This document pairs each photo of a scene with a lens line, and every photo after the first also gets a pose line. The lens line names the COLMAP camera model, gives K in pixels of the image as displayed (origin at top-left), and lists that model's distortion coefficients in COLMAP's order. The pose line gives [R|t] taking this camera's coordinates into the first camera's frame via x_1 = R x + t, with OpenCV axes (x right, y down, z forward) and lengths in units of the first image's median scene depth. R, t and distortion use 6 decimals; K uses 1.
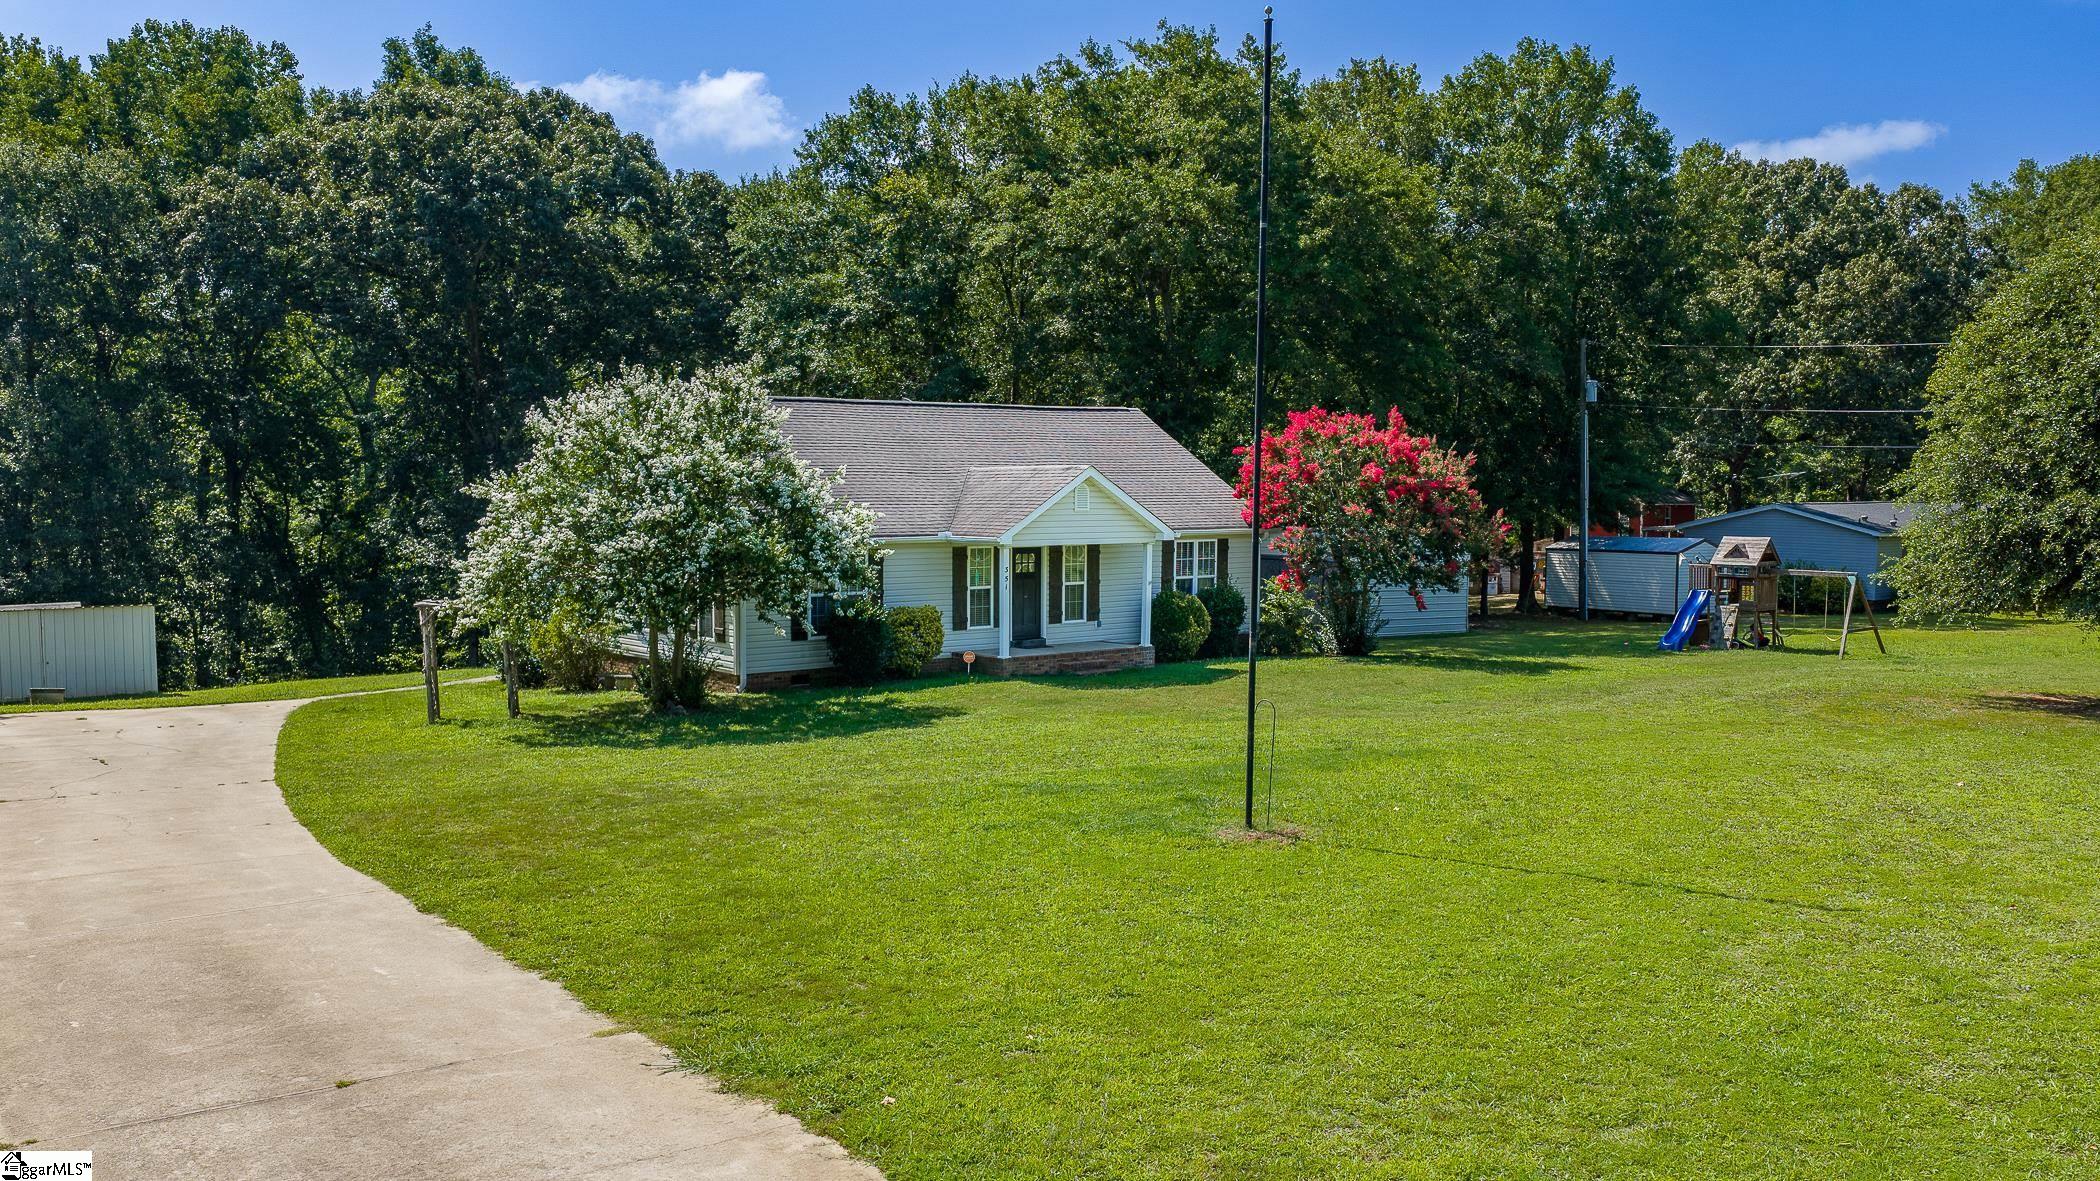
lens RADIAL K [[1777.3, 0, 1050.0], [0, 1777.3, 590.5], [0, 0, 1]] dist [0.015238, 0.001832]
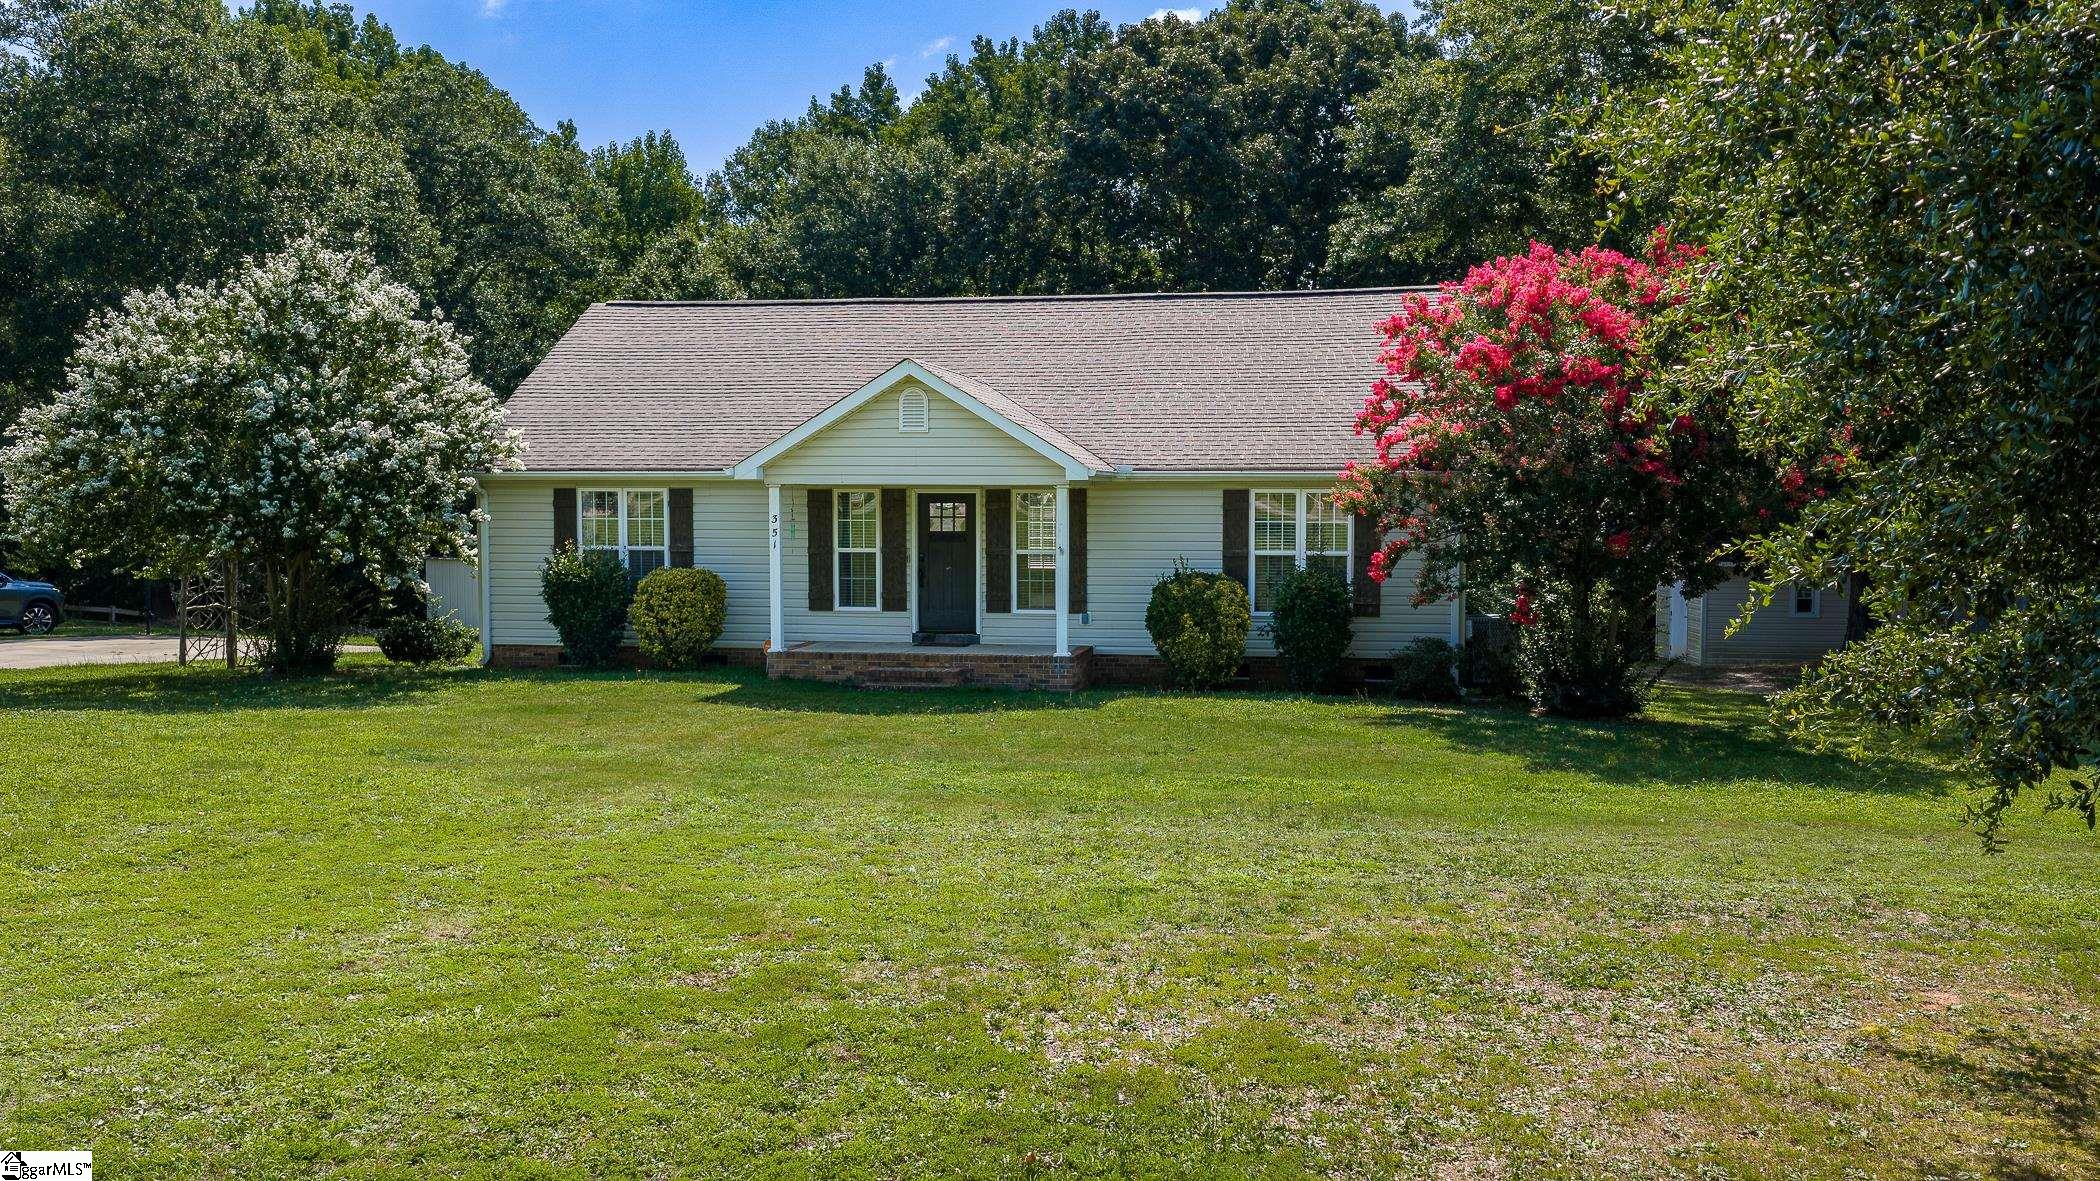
lens RADIAL K [[1786.6, 0, 1050.0], [0, 1786.6, 590.5], [0, 0, 1]] dist [-0.006214, -0.002738]
pose [[0.646589, 0.039318, -0.761825, 0.423069], [-0.048510, 0.998769, 0.010375, 0.002390], [0.761295, 0.030247, 0.647700, 0.491720]]
